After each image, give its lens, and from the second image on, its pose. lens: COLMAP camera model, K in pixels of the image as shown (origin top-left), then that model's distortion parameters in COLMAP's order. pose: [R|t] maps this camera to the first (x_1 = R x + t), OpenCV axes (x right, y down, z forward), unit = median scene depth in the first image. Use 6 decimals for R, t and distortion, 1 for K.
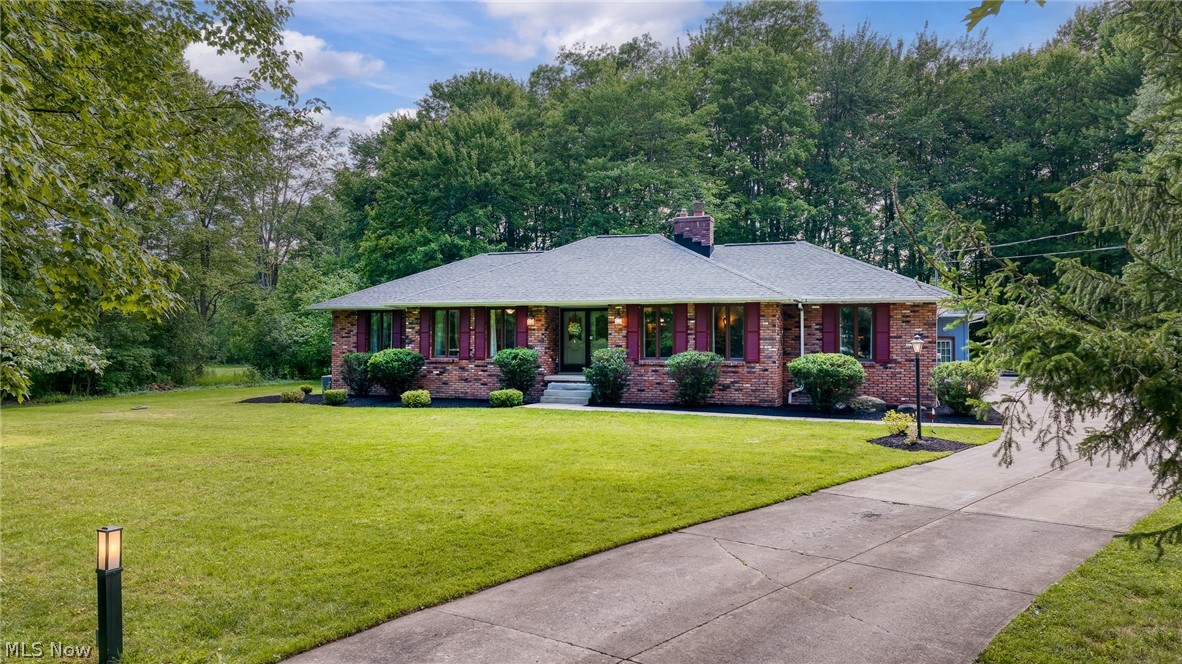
lens RADIAL K [[828.9, 0, 590.1], [0, 828.9, 336.5], [0, 0, 1]] dist [0.009952, -0.010311]
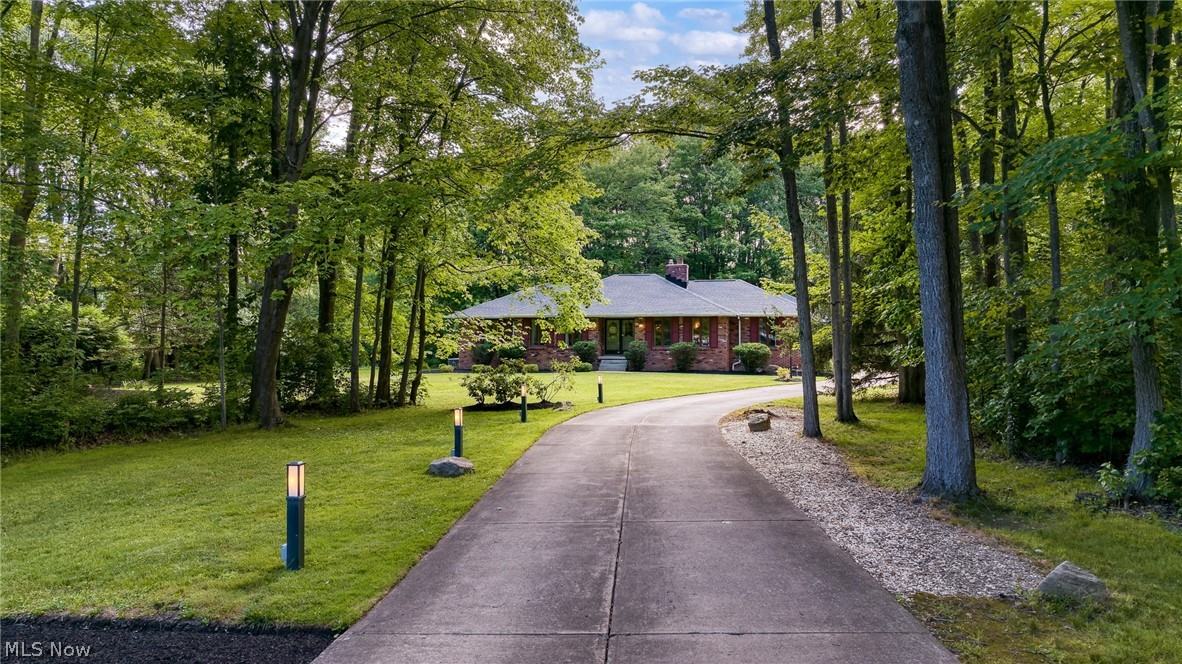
lens RADIAL K [[828.9, 0, 591.5], [0, 828.9, 329.3], [0, 0, 1]] dist [0.009952, -0.010311]
pose [[0.996814, -0.000828, 0.079759, -0.223456], [0.001499, 0.999964, -0.008352, 0.003960], [-0.079749, 0.008445, 0.996779, -0.825385]]
